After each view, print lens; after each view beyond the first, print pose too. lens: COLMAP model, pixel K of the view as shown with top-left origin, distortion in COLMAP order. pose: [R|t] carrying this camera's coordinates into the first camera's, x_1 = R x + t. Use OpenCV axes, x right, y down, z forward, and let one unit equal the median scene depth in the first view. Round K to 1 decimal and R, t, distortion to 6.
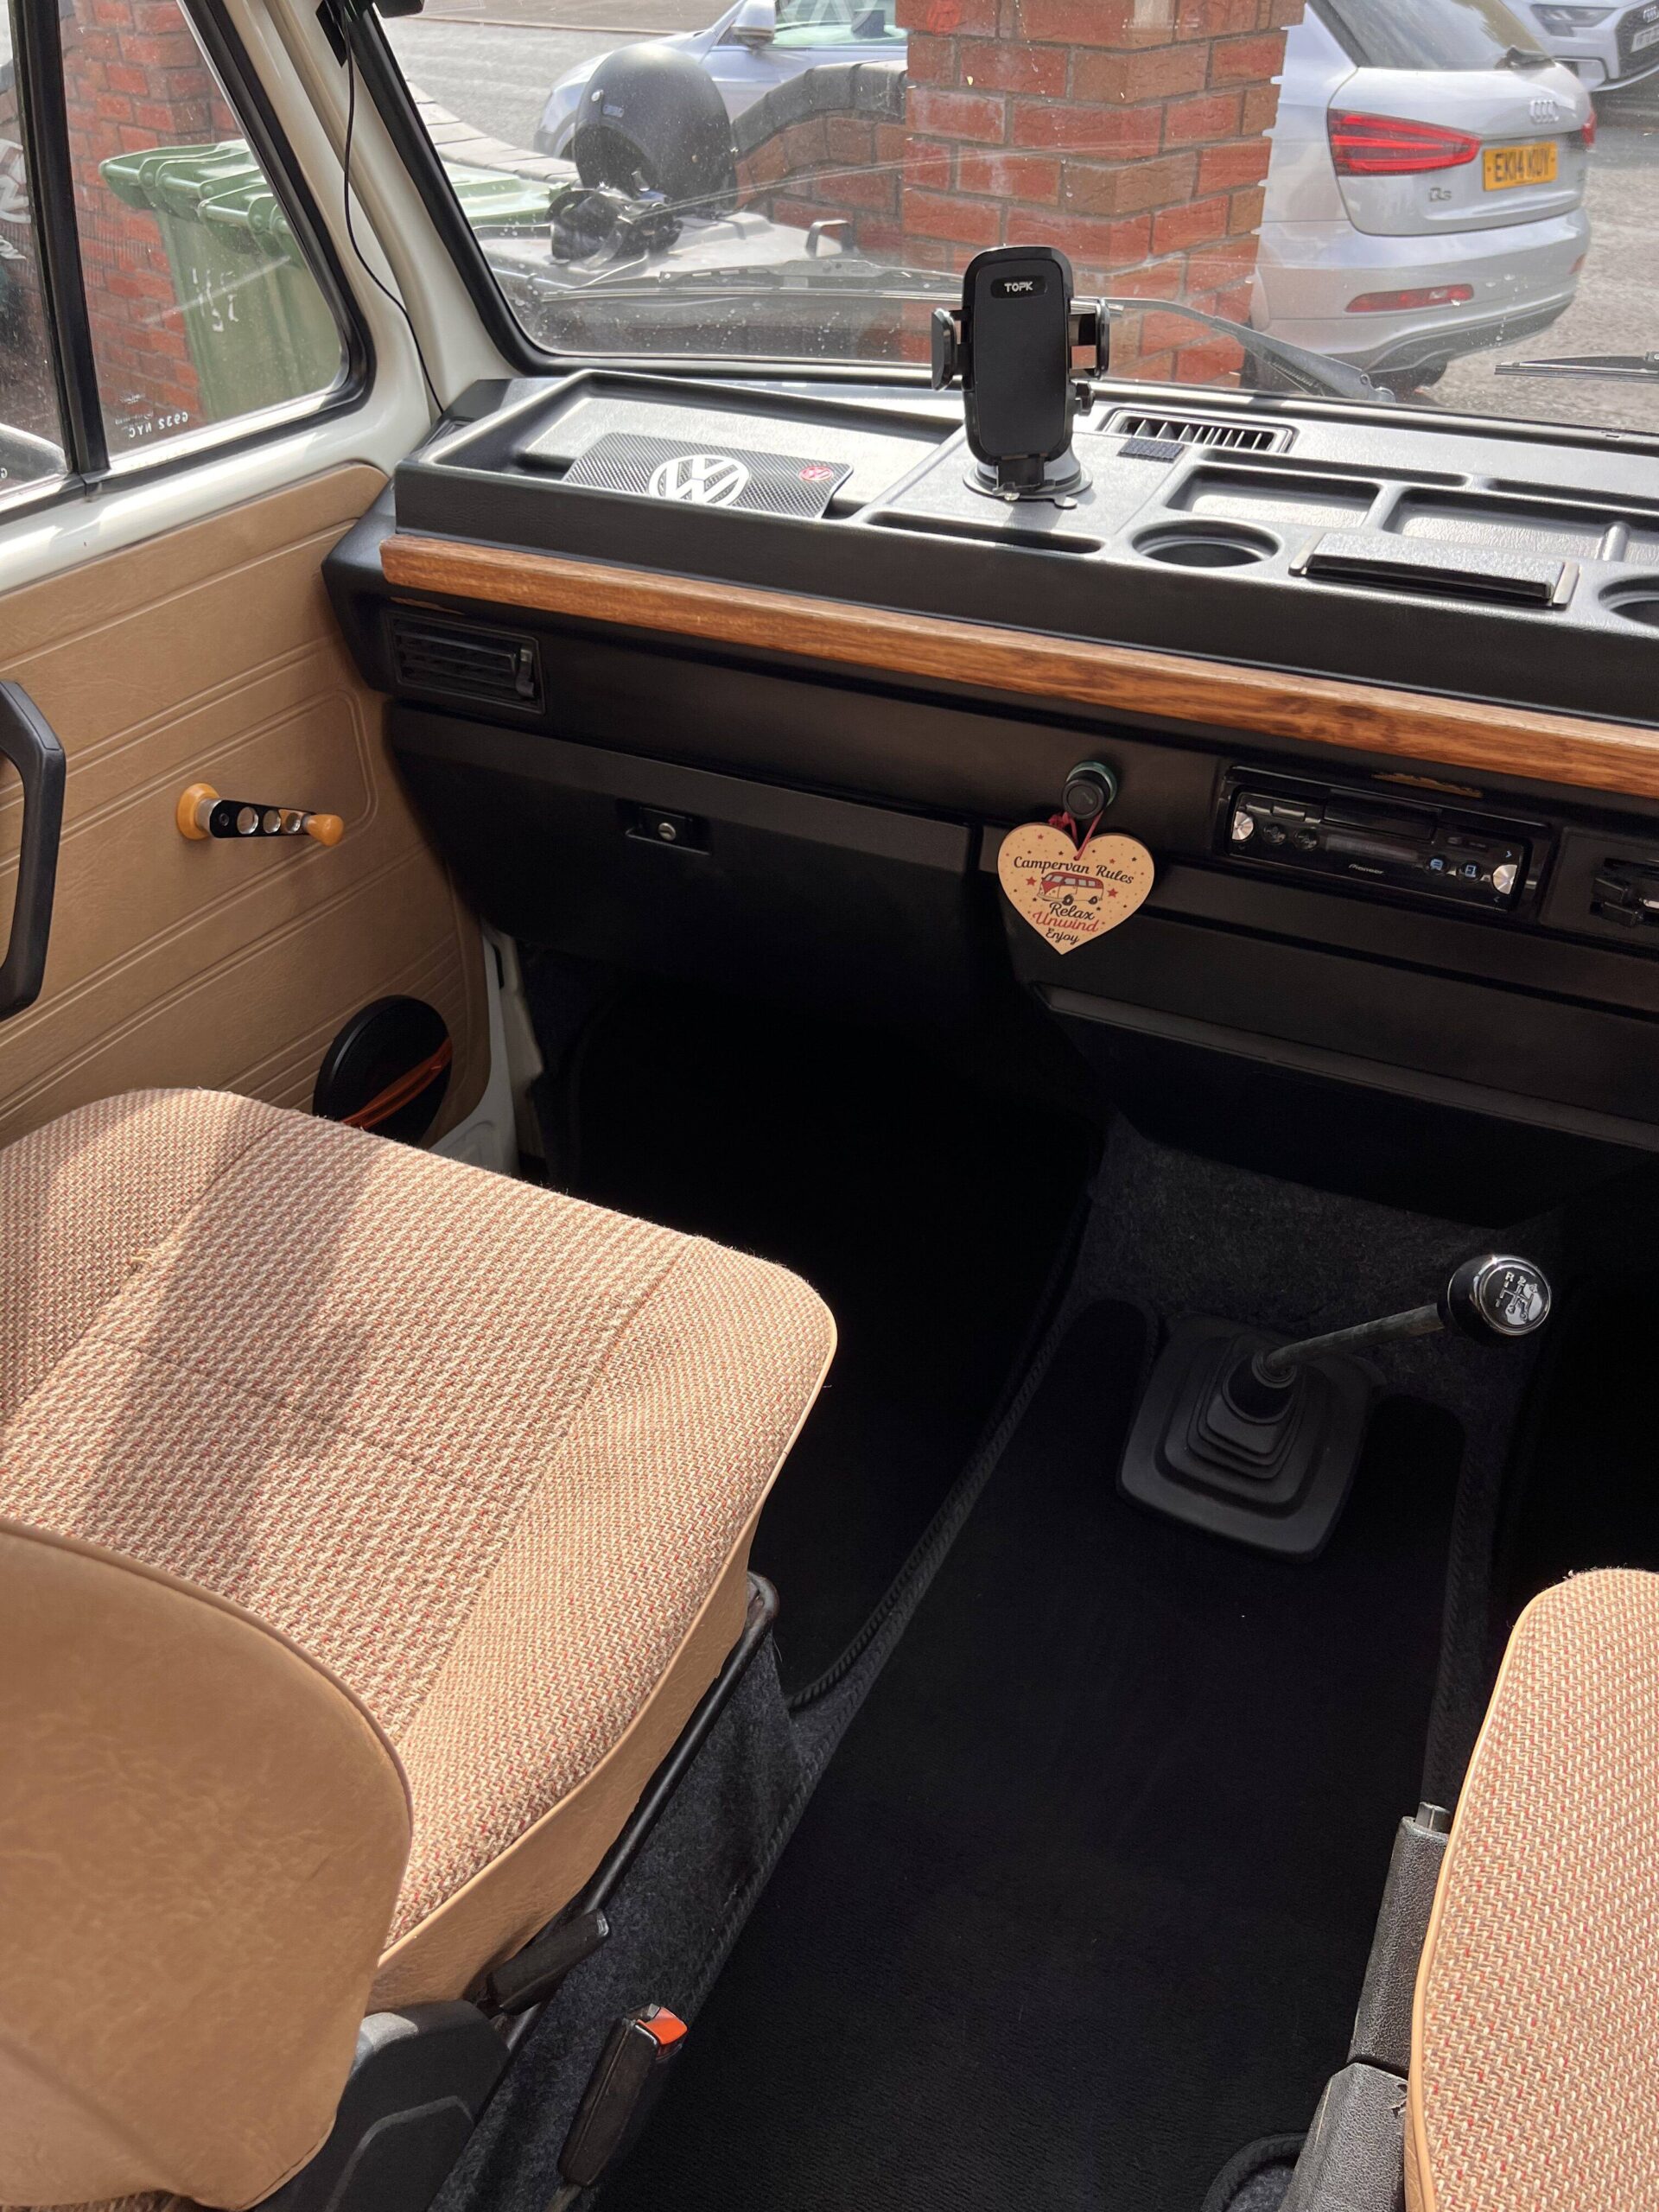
lens RADIAL K [[1680.5, 0, 813.1], [0, 1680.5, 1117.0], [0, 0, 1]] dist [0.040749, -0.055421]
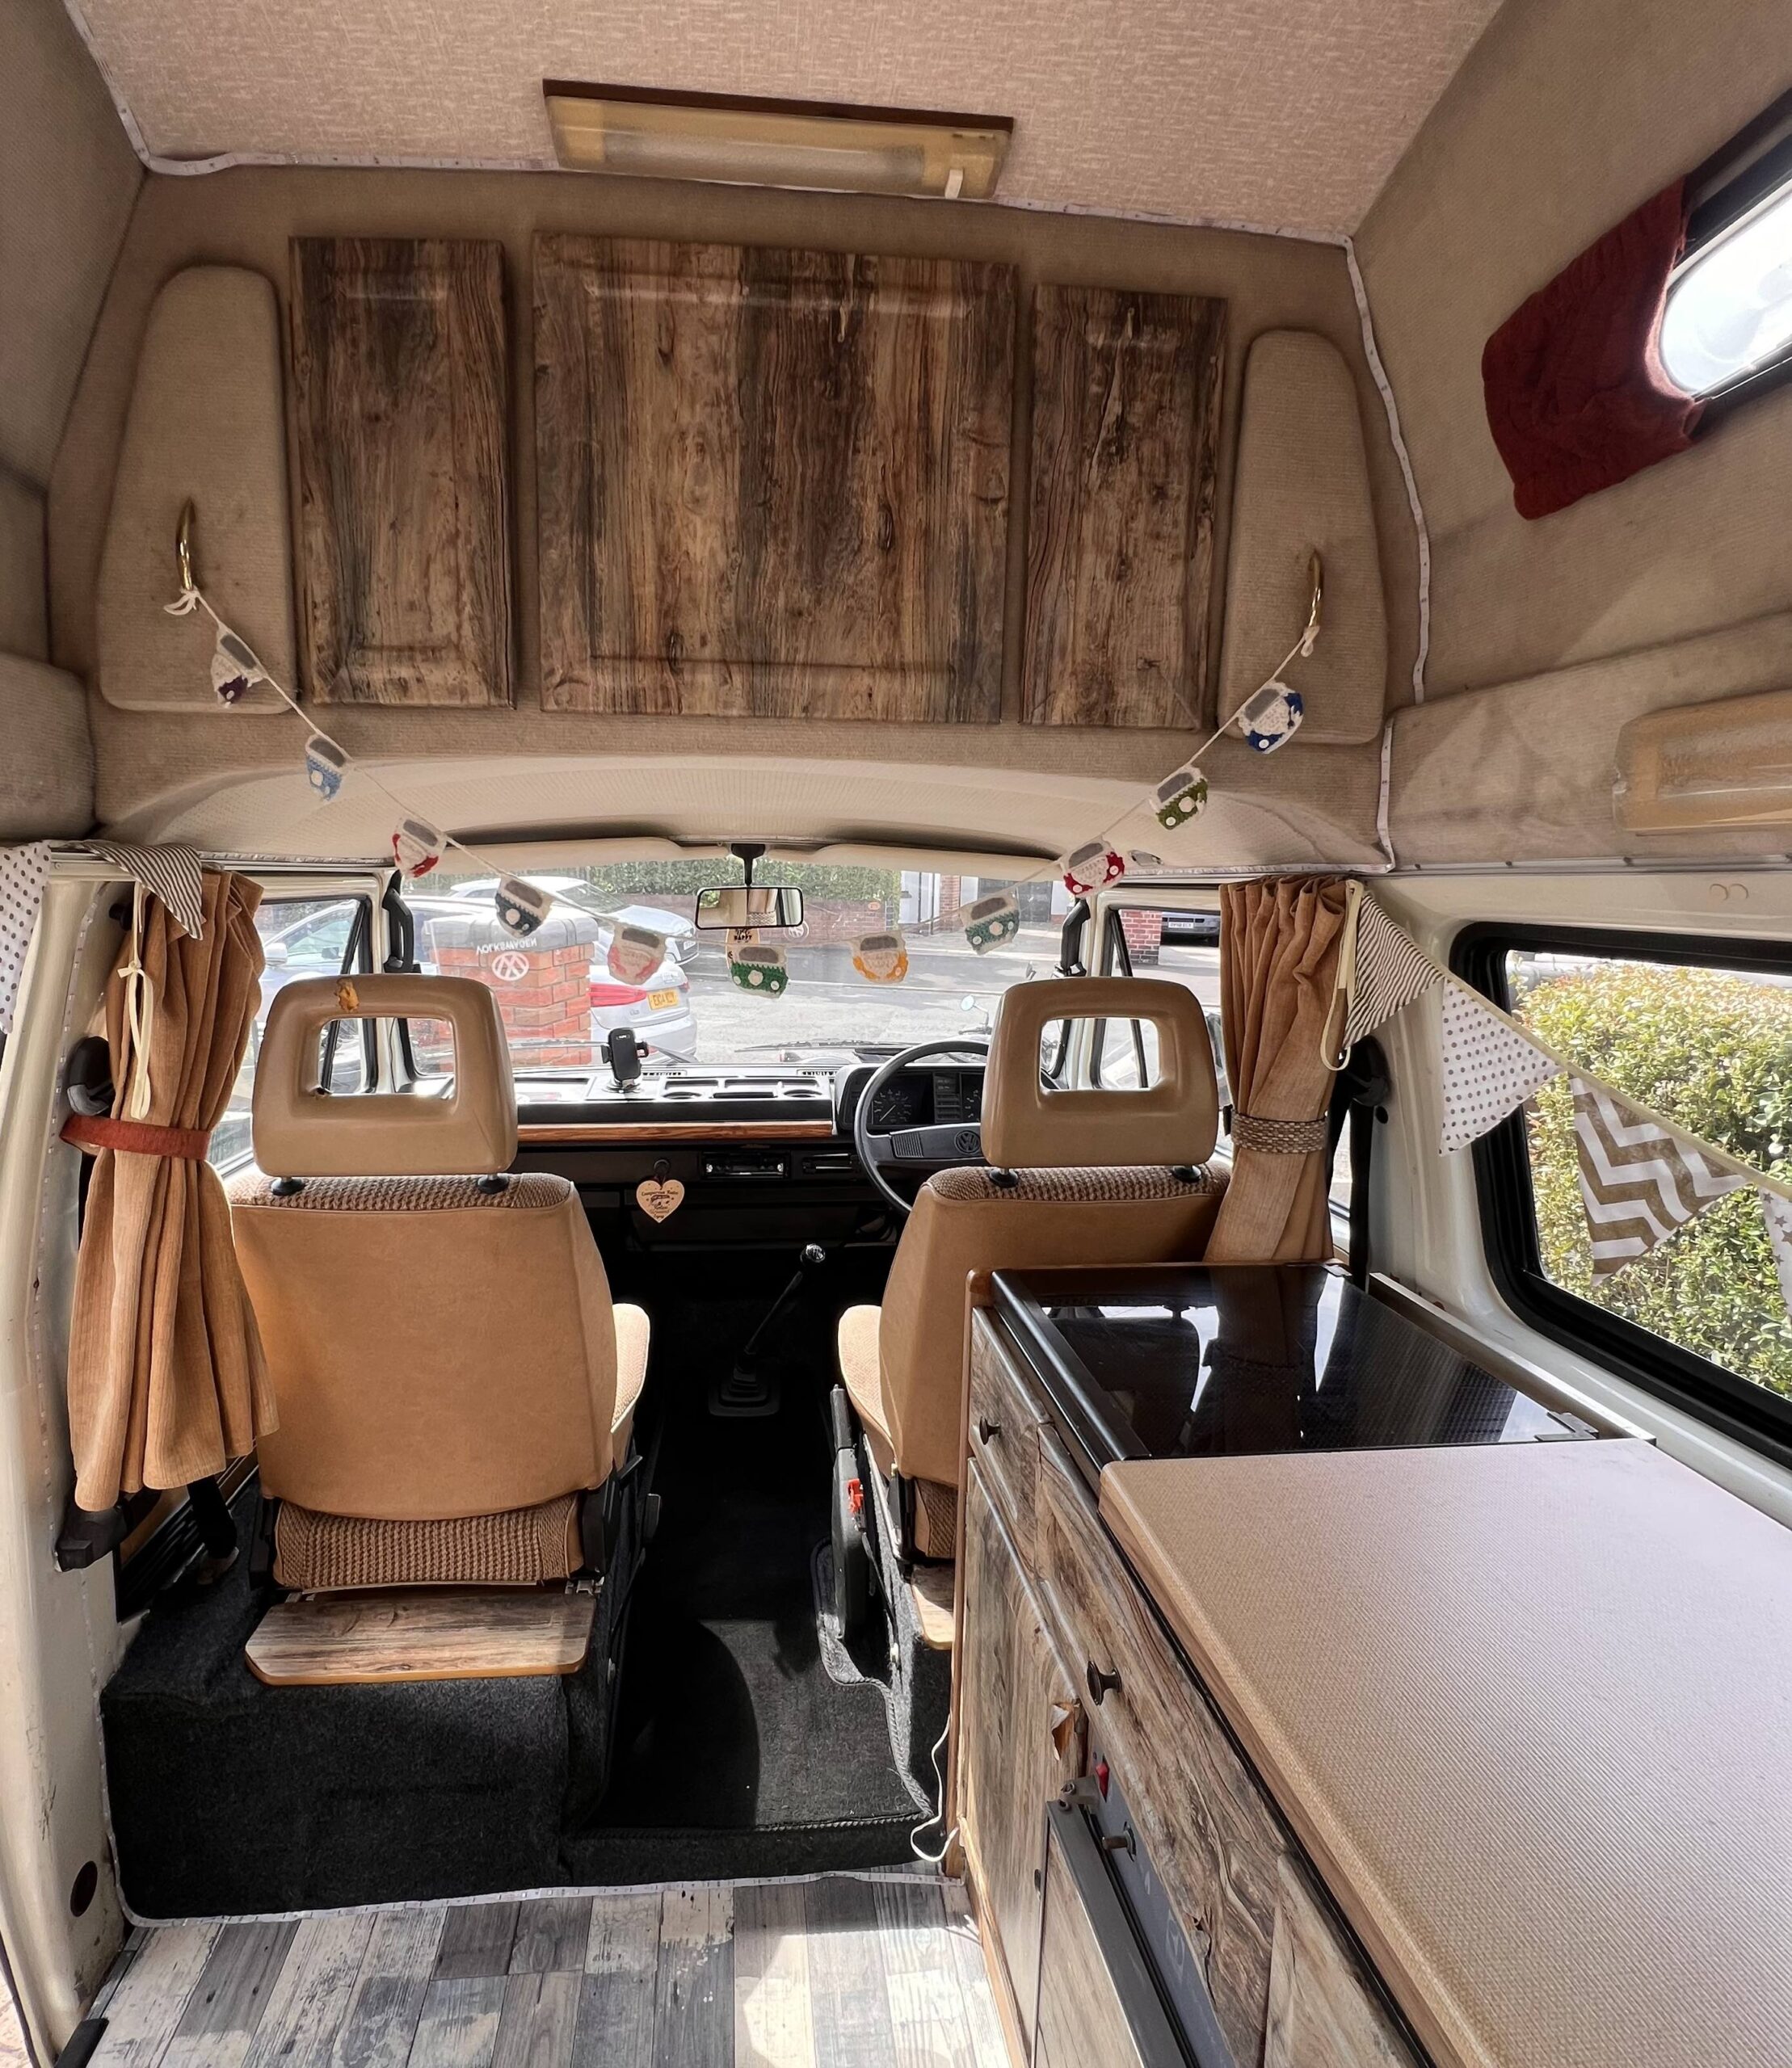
lens RADIAL K [[1064.5, 0, 892.5], [0, 1064.5, 1039.4], [0, 0, 1]] dist [-0.001413, -0.000017]
pose [[0.826215, -0.066987, 0.559357, -0.611806], [0.315704, 0.877401, -0.361245, 0.481701], [-0.466582, 0.475058, 0.746071, -0.899335]]
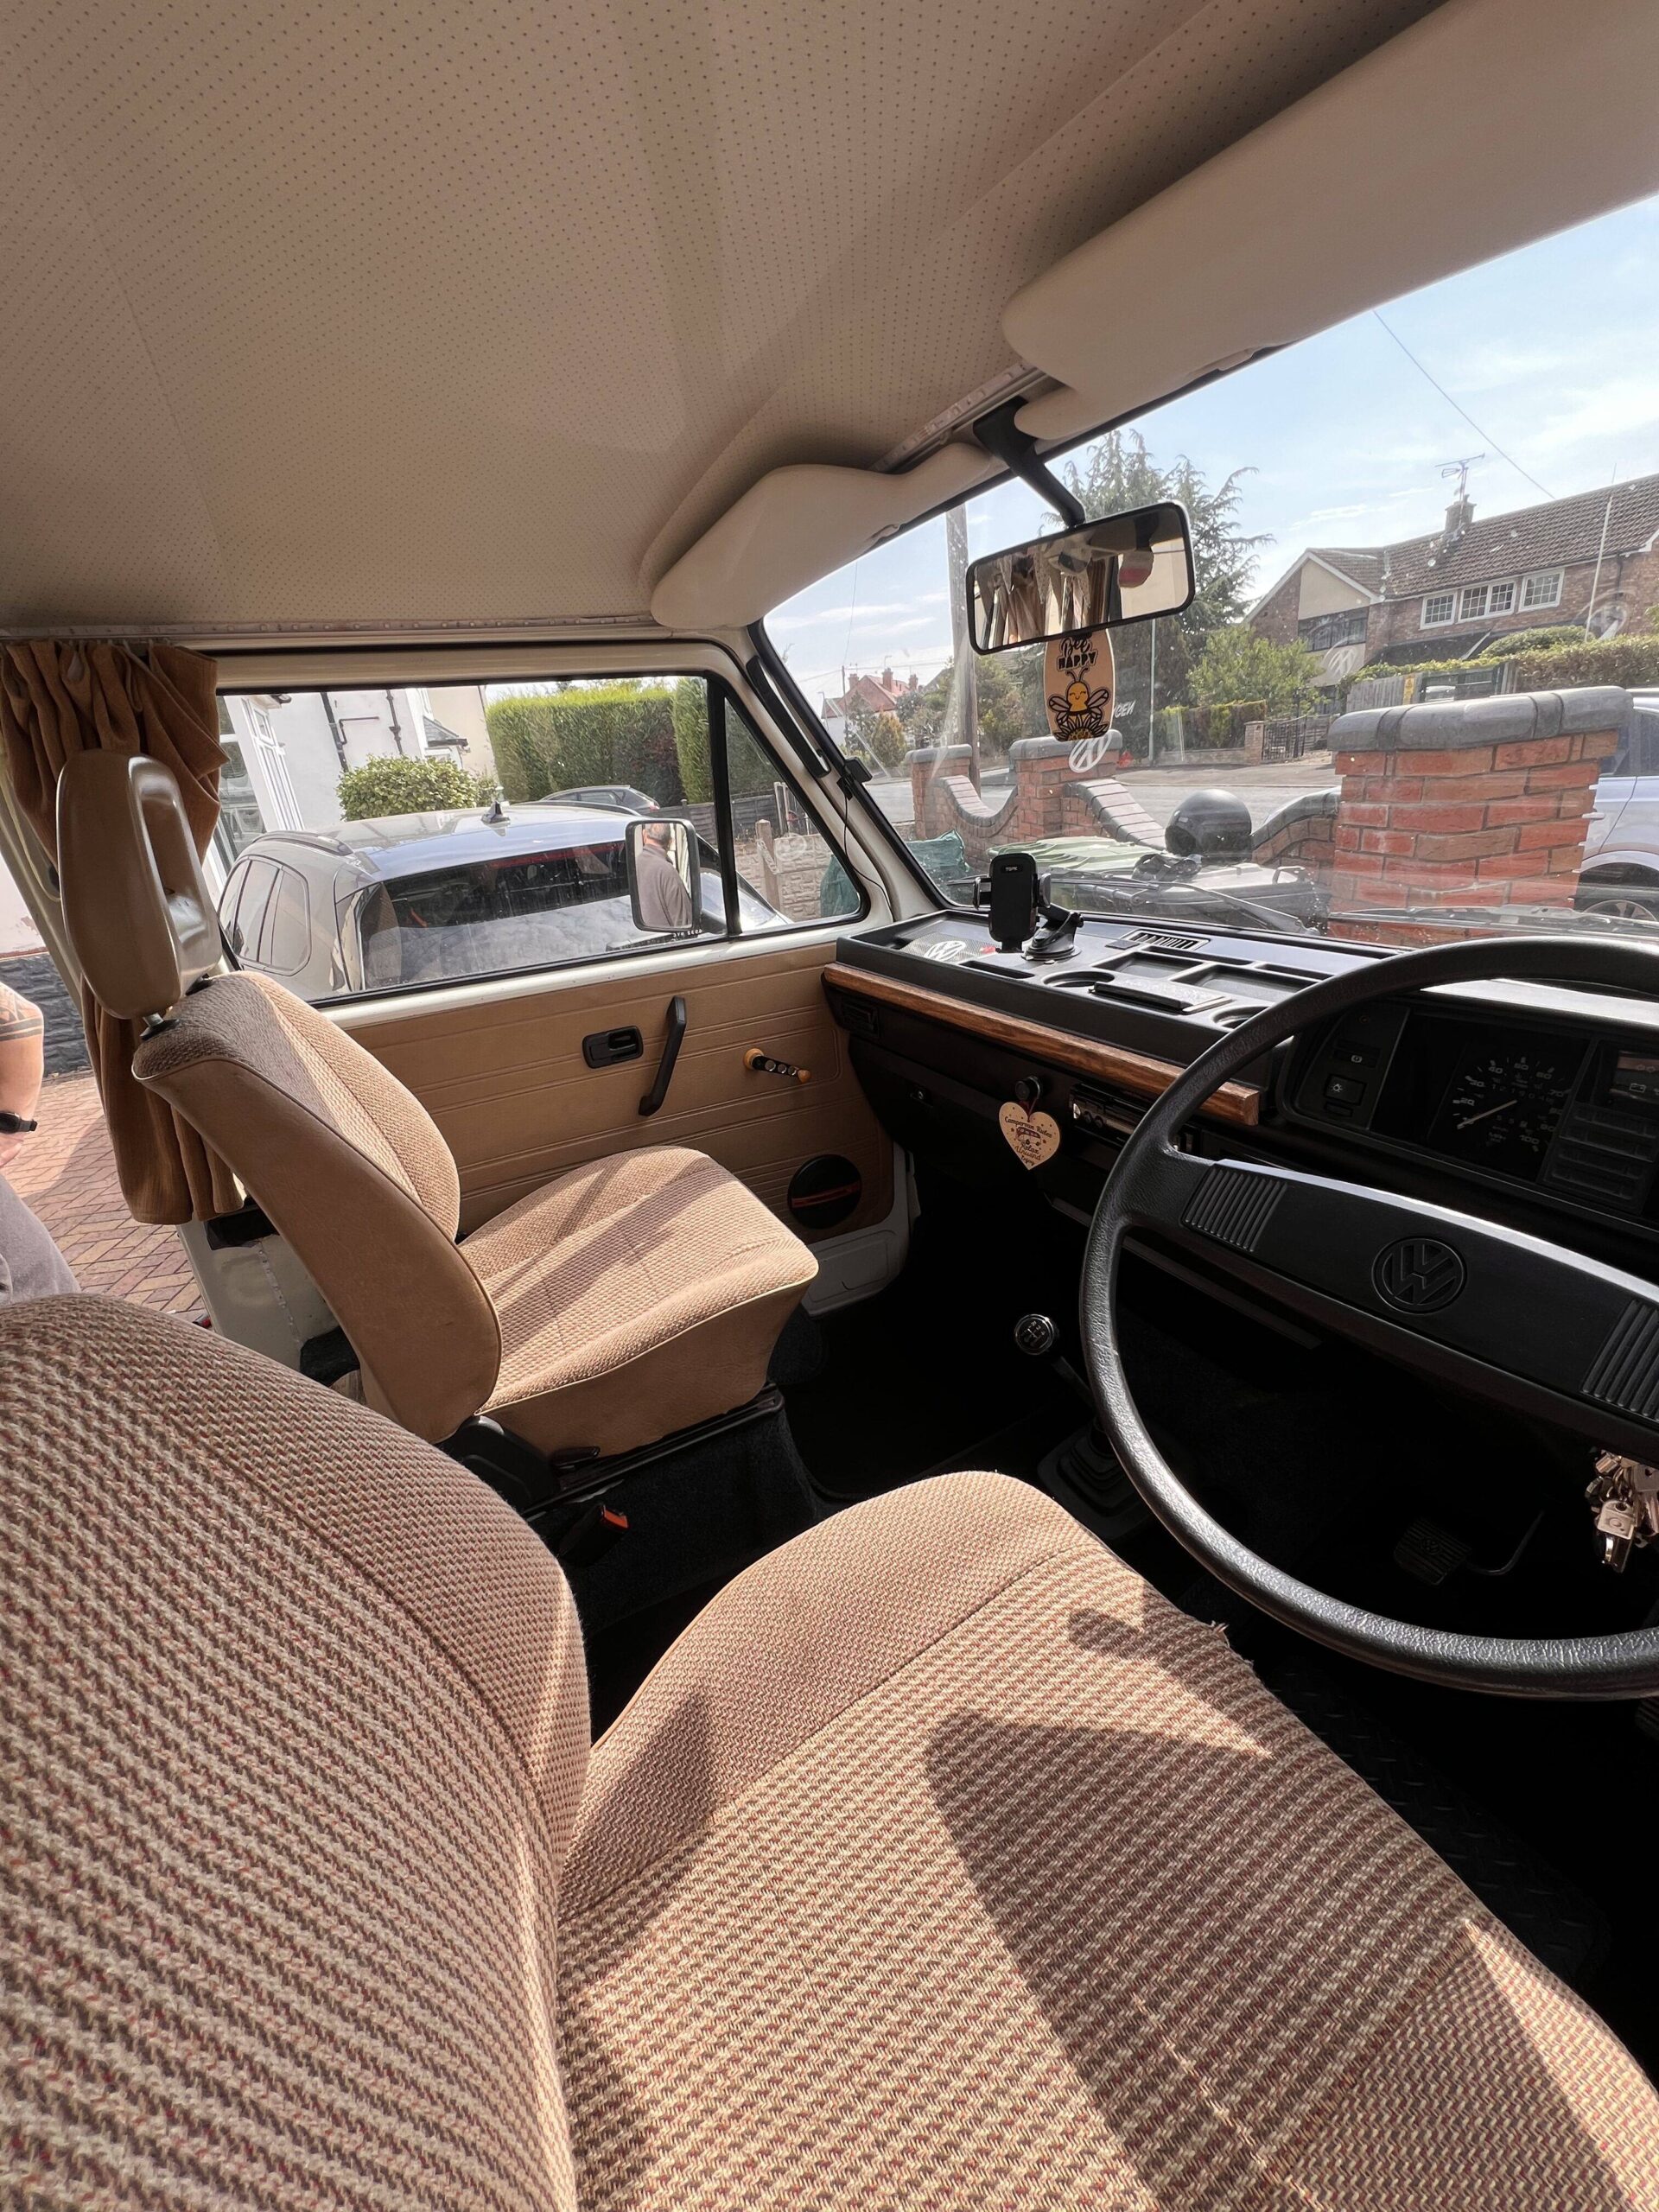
lens RADIAL K [[880.1, 0, 822.1], [0, 880.1, 1101.4], [0, 0, 1]] dist [0.000772, 0.000172]
pose [[0.789490, 0.149443, -0.595292, 0.600892], [-0.287944, 0.946727, -0.144210, 0.053797], [0.542027, 0.285263, 0.790463, -0.007922]]
